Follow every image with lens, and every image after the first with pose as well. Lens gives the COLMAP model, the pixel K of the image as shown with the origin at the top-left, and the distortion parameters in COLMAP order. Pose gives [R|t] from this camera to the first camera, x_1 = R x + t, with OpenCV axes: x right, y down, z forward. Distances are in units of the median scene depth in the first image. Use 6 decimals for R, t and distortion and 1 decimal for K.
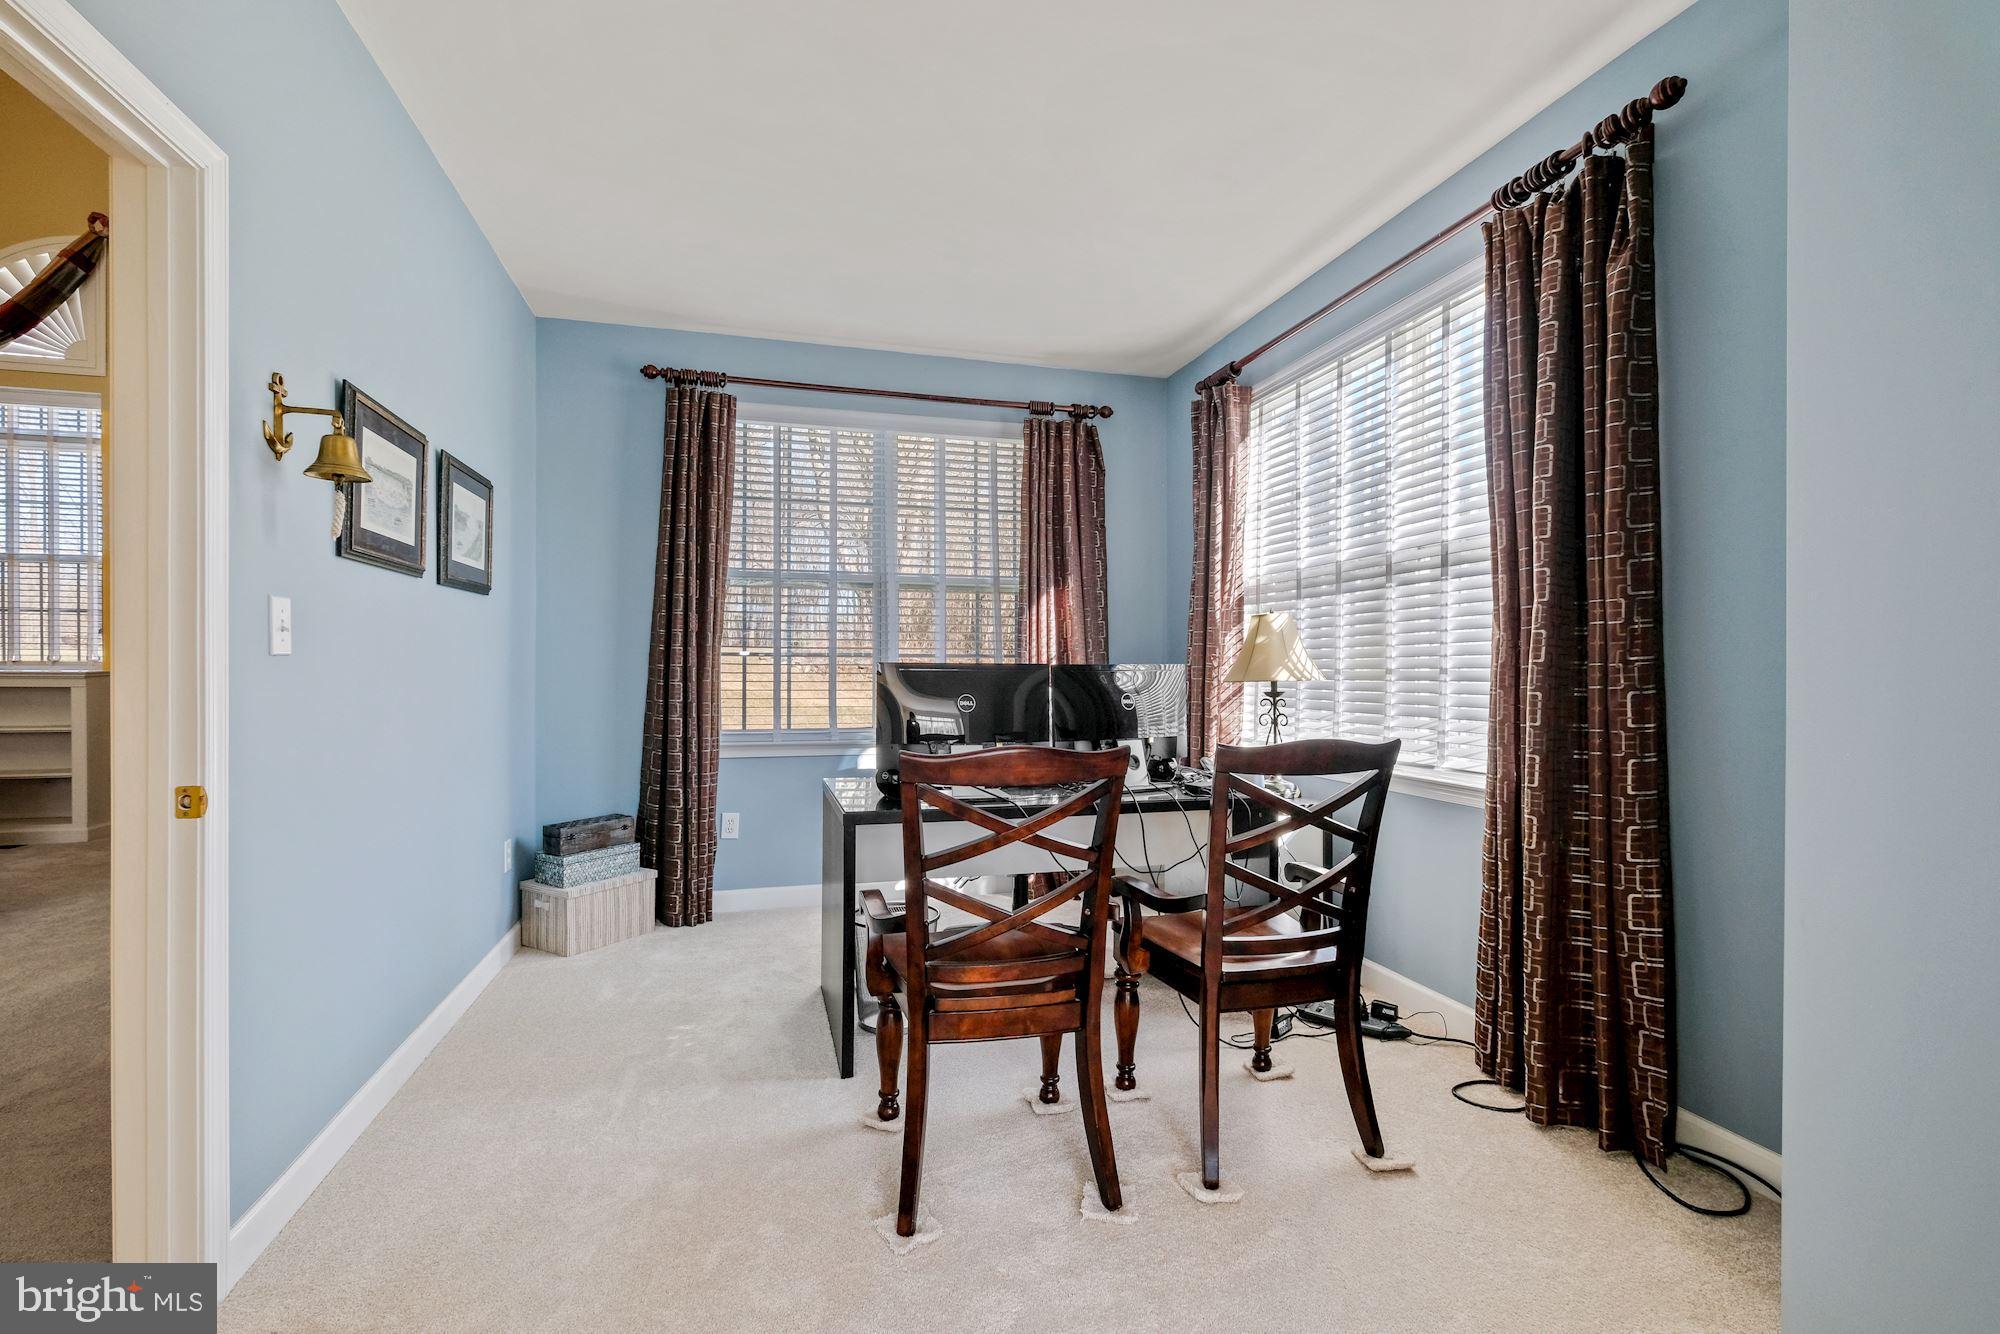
lens RADIAL K [[877.5, 0, 1001.9], [0, 877.5, 668.9], [0, 0, 1]] dist [-0.004214, -0.000243]
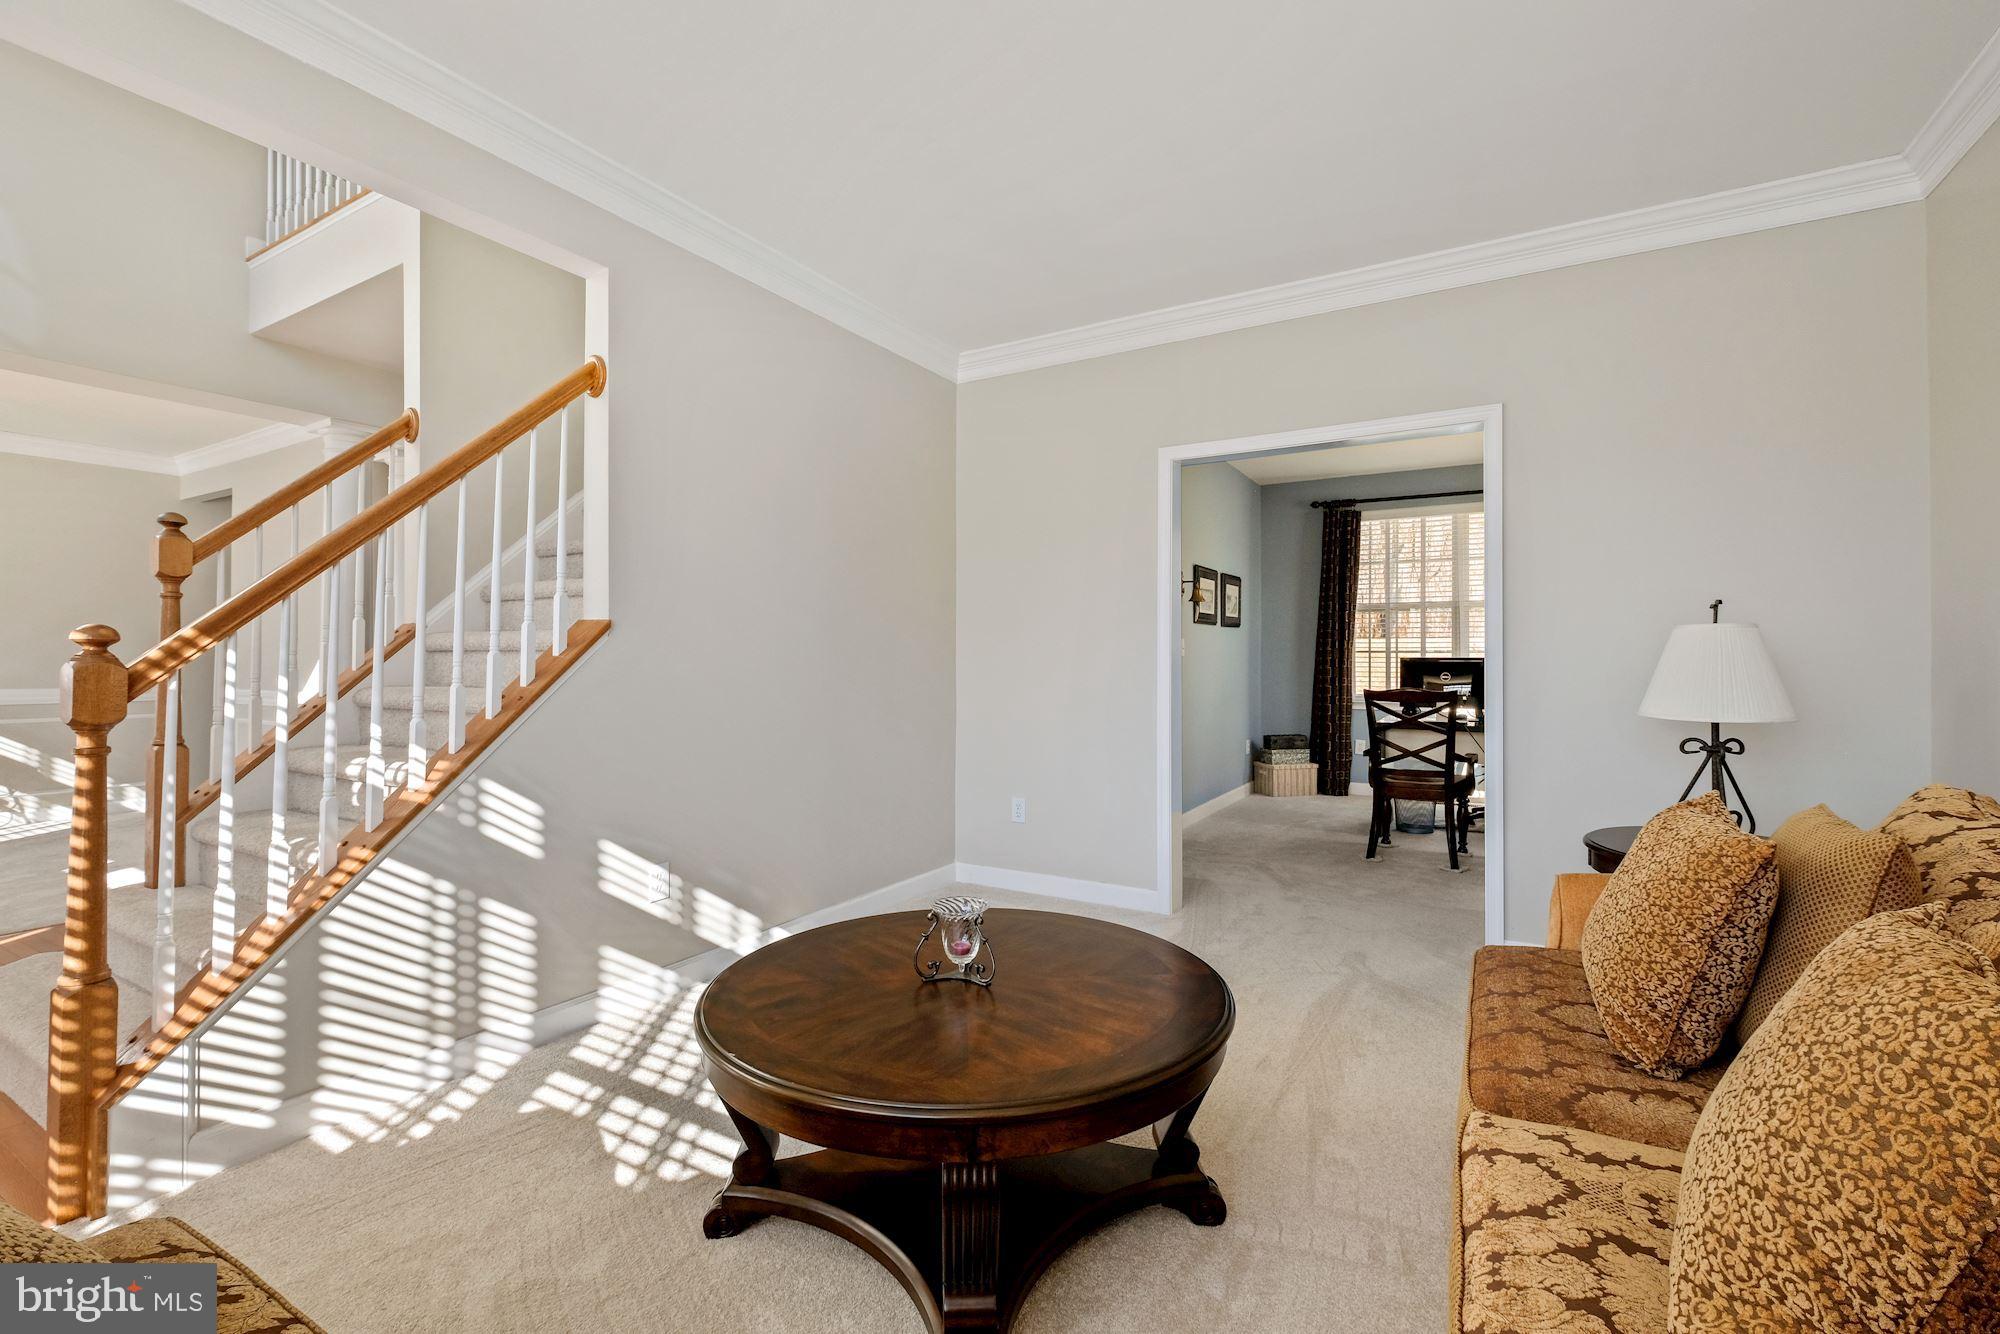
lens RADIAL K [[877.5, 0, 1001.2], [0, 877.5, 658.2], [0, 0, 1]] dist [-0.004214, -0.000243]
pose [[0.694718, 0.000382, -0.719283, 0.528349], [-0.000987, 0.999999, -0.000422, -0.000890], [0.719282, 0.001003, 0.694717, -0.872508]]
